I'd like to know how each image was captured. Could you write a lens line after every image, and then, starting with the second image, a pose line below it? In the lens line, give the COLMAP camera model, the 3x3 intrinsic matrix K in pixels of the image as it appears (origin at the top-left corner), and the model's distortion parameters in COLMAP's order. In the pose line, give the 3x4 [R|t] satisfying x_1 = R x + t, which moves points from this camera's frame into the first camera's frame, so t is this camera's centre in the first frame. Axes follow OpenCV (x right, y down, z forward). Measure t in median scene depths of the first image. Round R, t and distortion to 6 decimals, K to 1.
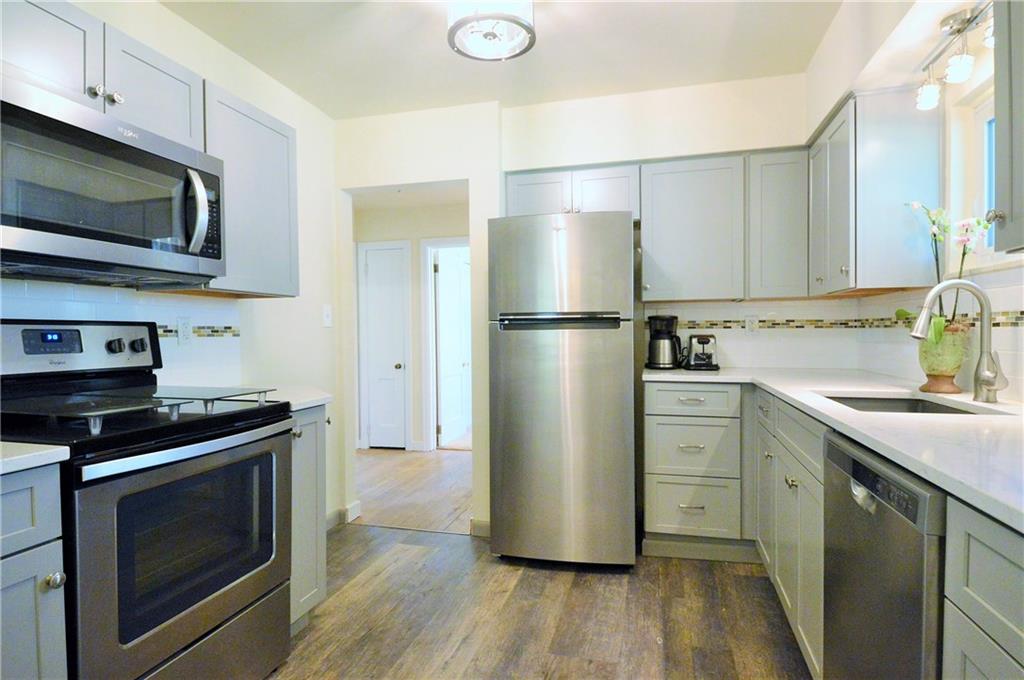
lens RADIAL K [[554.3, 0, 512.4], [0, 554.3, 342.9], [0, 0, 1]] dist [0.014873, -0.021815]
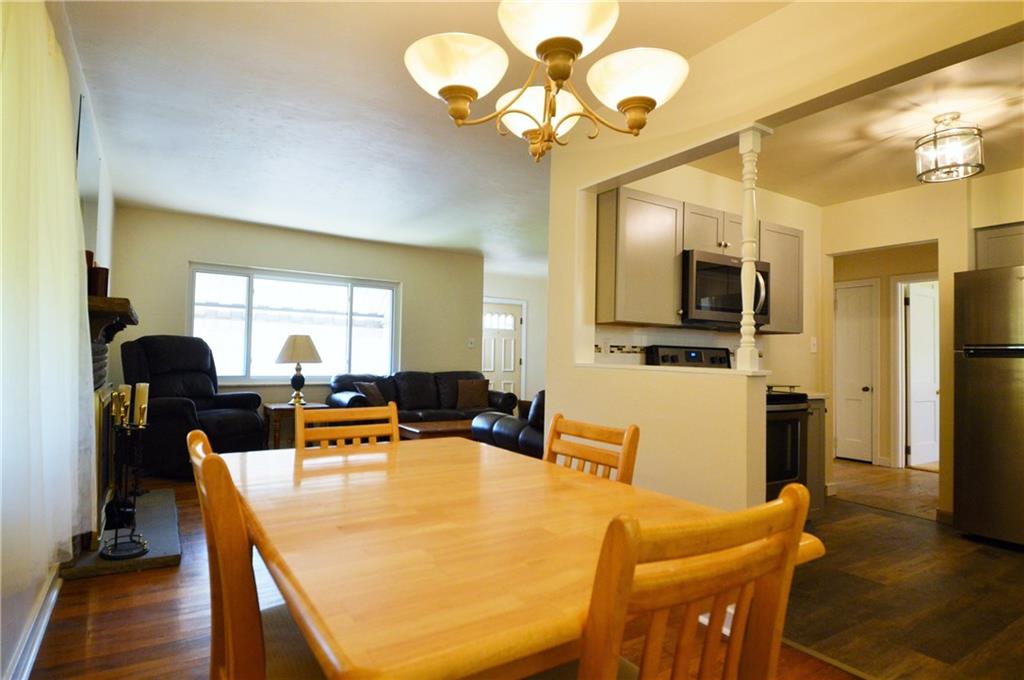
lens RADIAL K [[554.3, 0, 515.8], [0, 554.3, 339.6], [0, 0, 1]] dist [0.014873, -0.021815]
pose [[0.731774, 0.002041, -0.681545, 0.096492], [-0.038313, 0.998537, -0.038146, 0.026033], [0.680470, 0.054026, 0.730782, -0.693914]]
